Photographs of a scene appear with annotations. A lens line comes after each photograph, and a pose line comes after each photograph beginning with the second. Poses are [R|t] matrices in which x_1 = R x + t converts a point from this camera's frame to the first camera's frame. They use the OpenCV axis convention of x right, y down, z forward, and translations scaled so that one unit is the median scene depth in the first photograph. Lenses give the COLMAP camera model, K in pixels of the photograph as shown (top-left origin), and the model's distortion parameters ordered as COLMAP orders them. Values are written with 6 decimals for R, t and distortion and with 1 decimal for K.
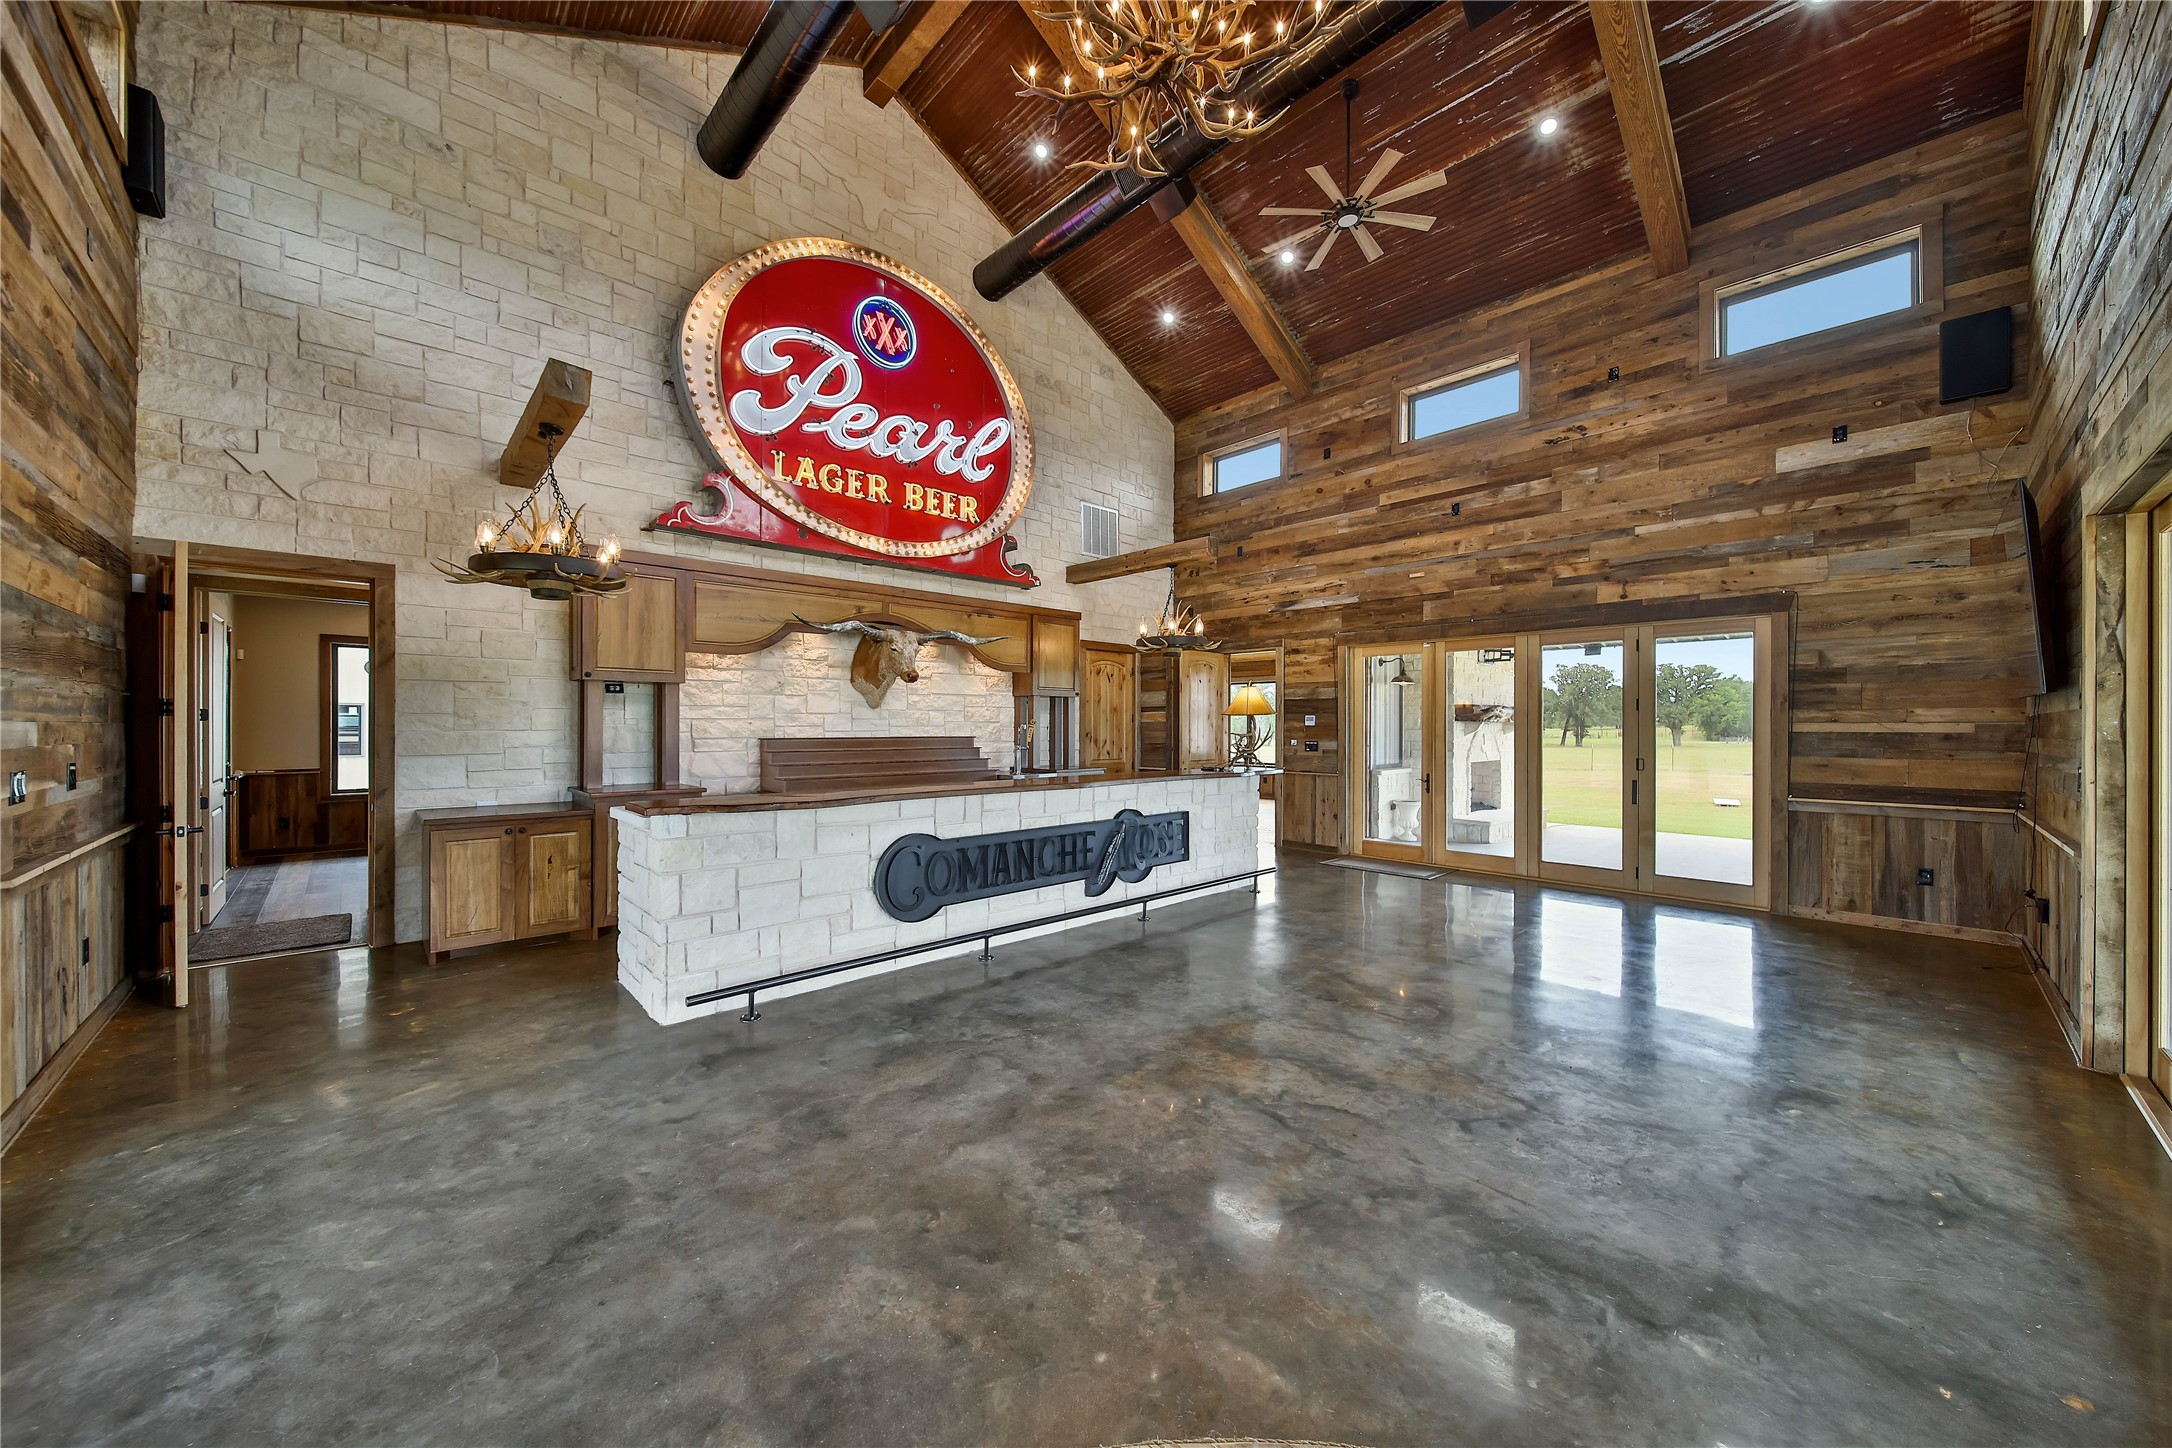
lens RADIAL K [[766.3, 0, 1084.5], [0, 766.3, 722.9], [0, 0, 1]] dist [0.002116, -0.001429]
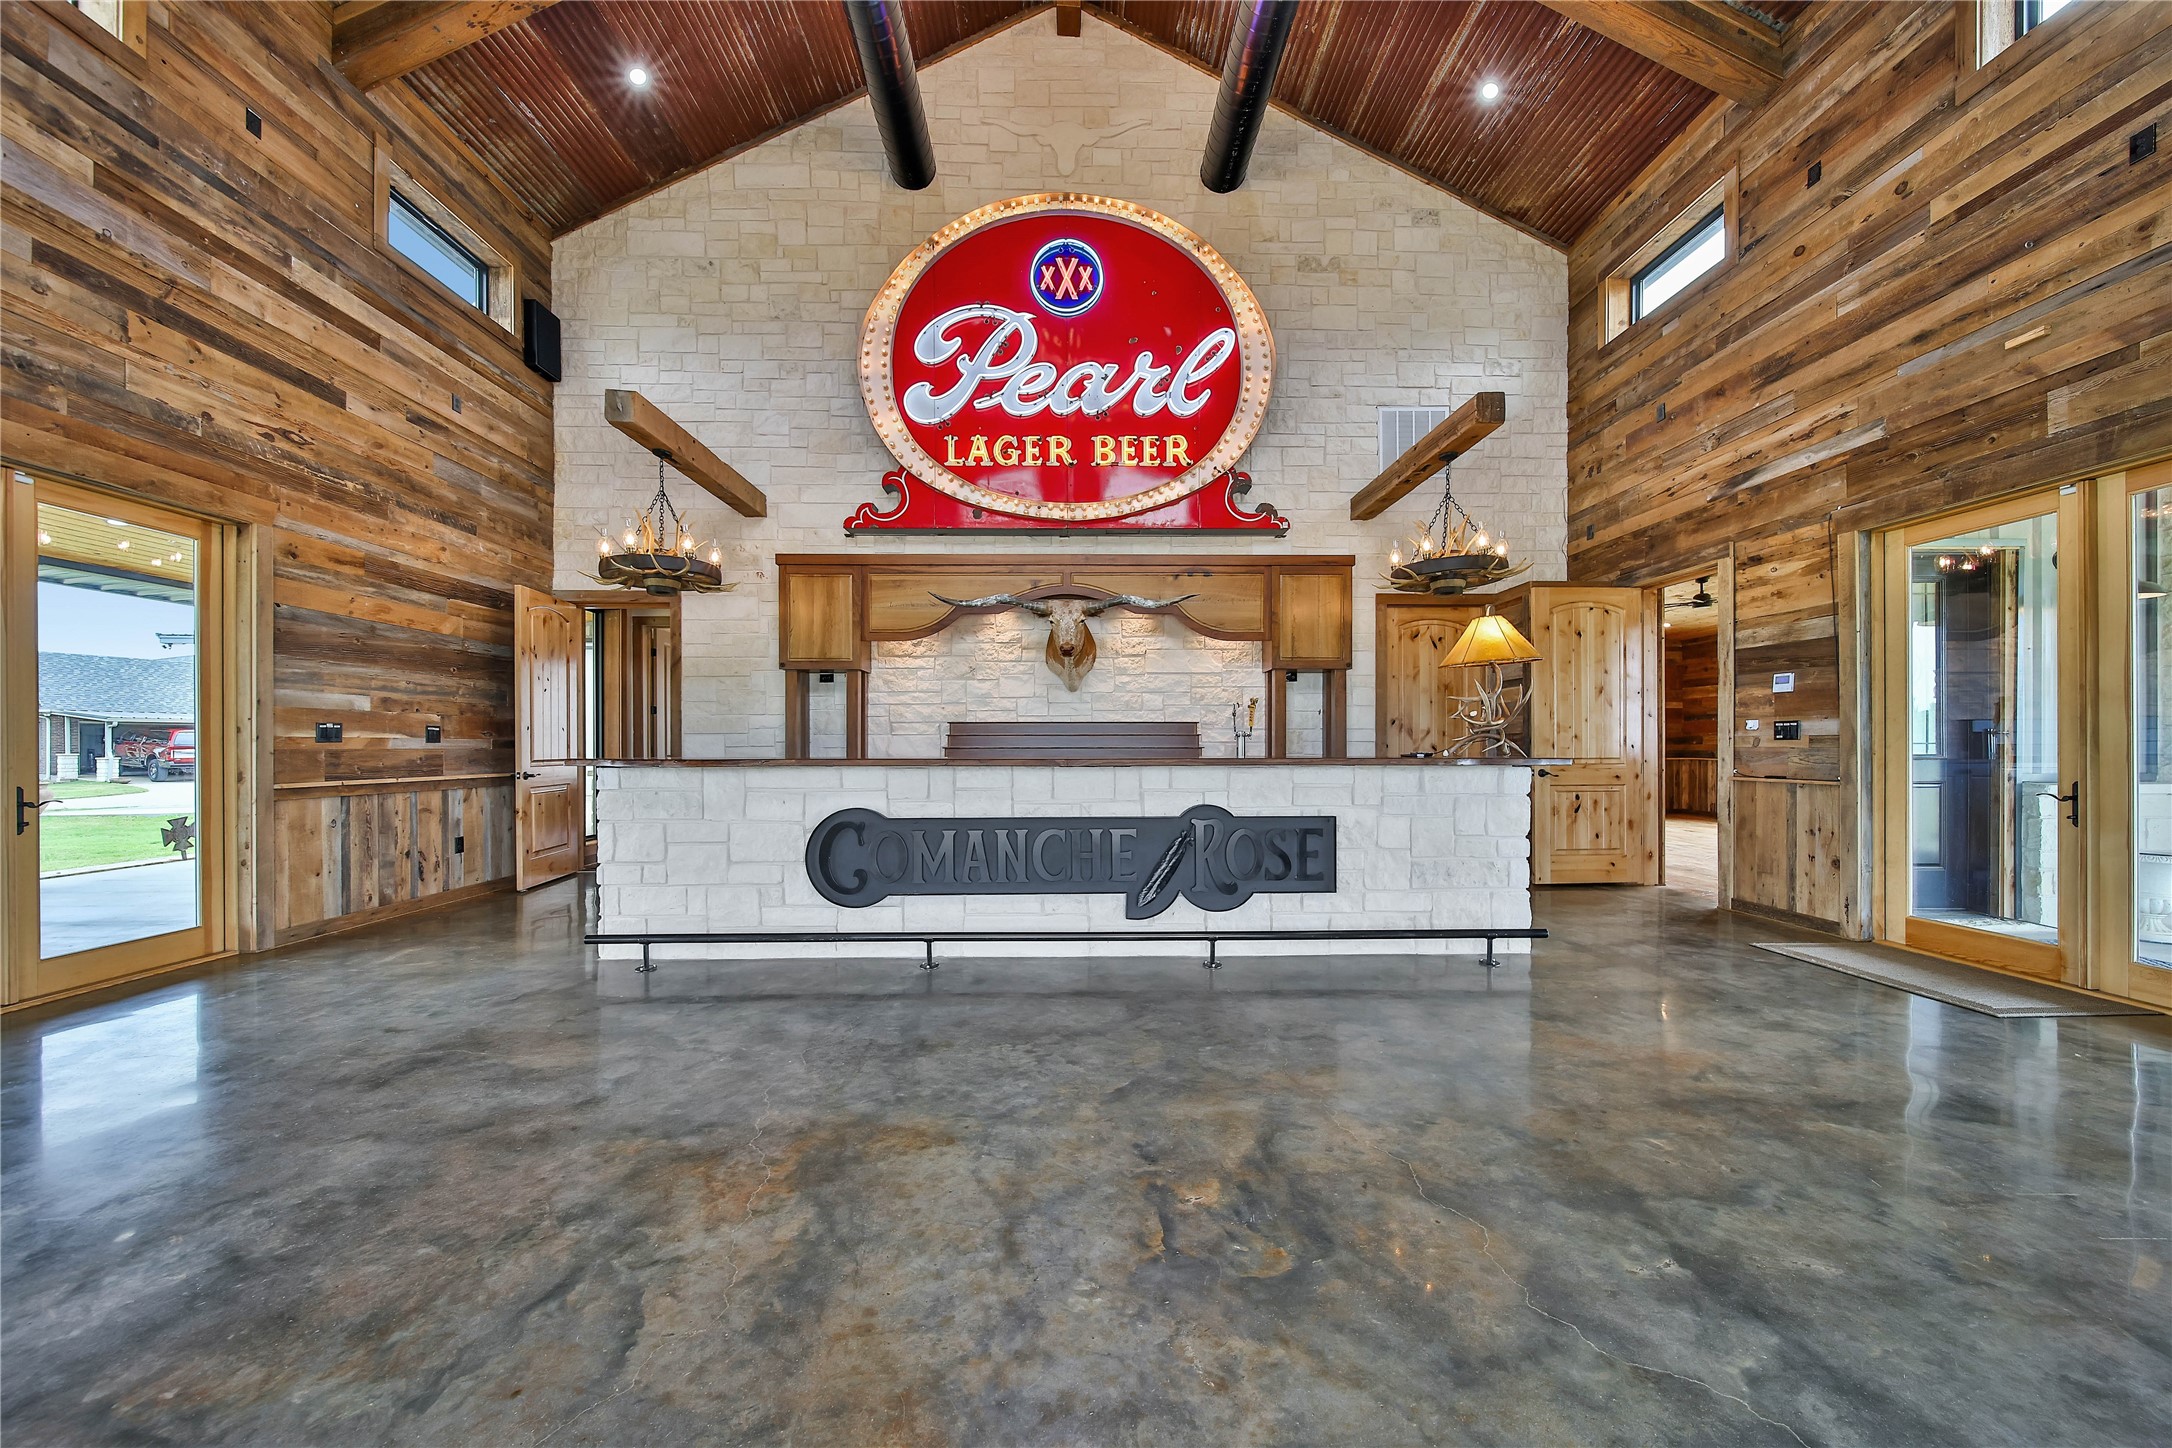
lens RADIAL K [[766.3, 0, 1087.7], [0, 766.3, 742.7], [0, 0, 1]] dist [0.002116, -0.001429]
pose [[0.742368, -0.006181, -0.669963, 0.382616], [0.005632, 0.999980, -0.002985, 0.049509], [0.669968, -0.001557, 0.742388, 0.352435]]
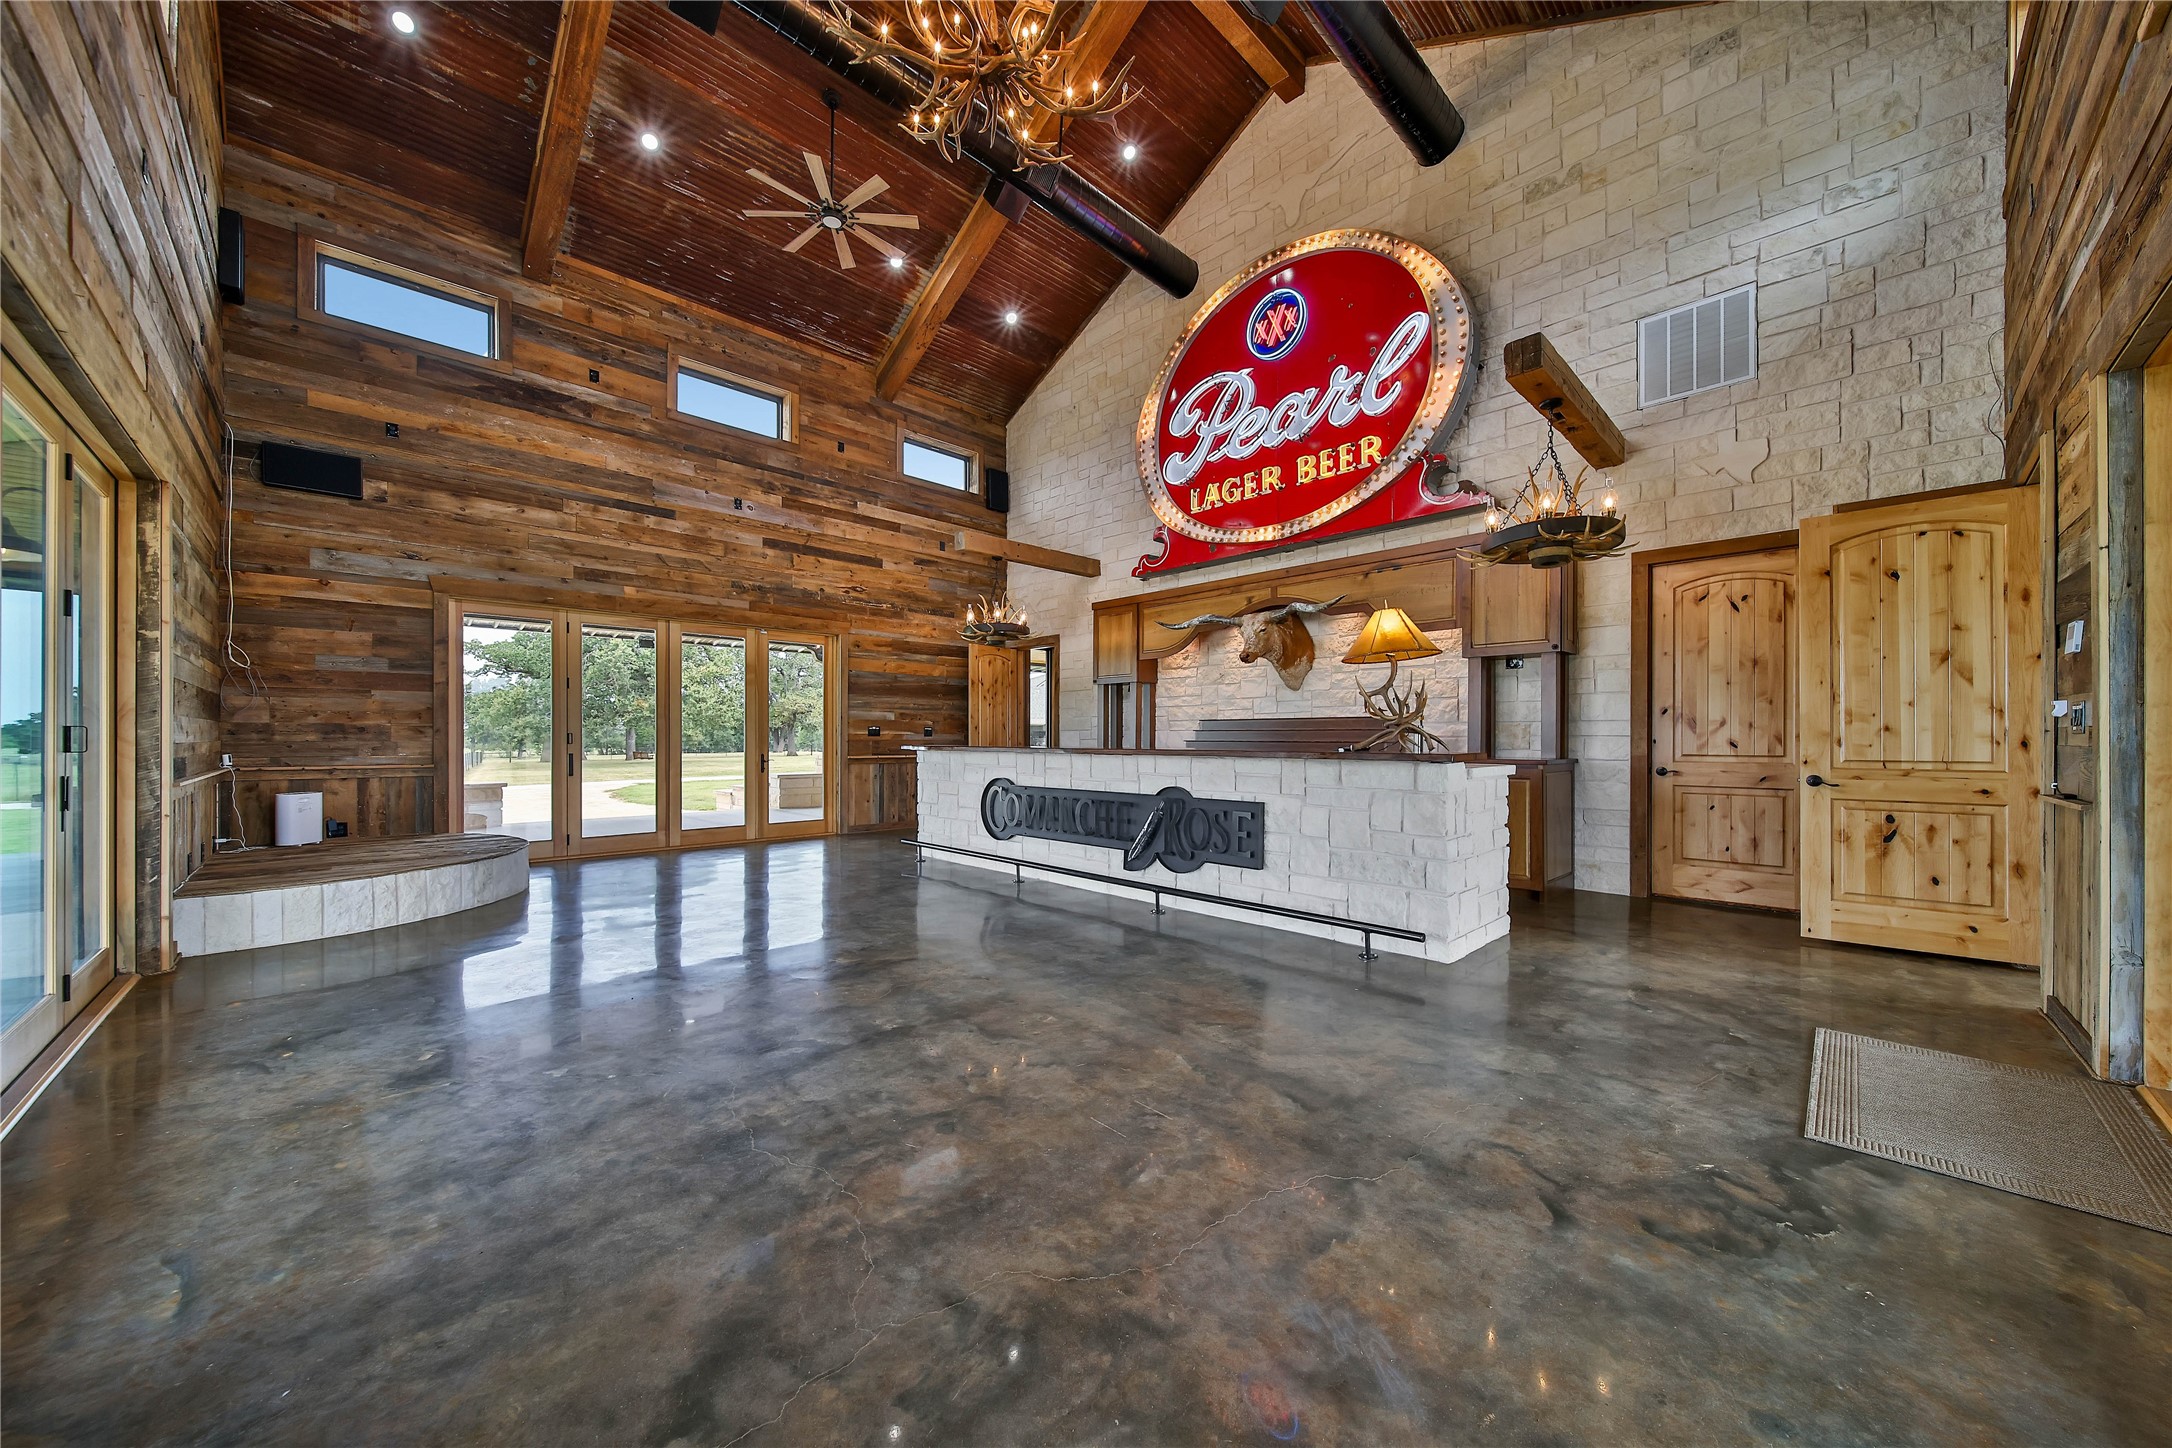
lens RADIAL K [[766.3, 0, 1084.9], [0, 766.3, 736.1], [0, 0, 1]] dist [0.002116, -0.001429]
pose [[0.014898, -0.006565, -0.999867, 0.794719], [0.000935, 0.999978, -0.006552, 0.052113], [0.999889, -0.000837, 0.014904, 0.758101]]
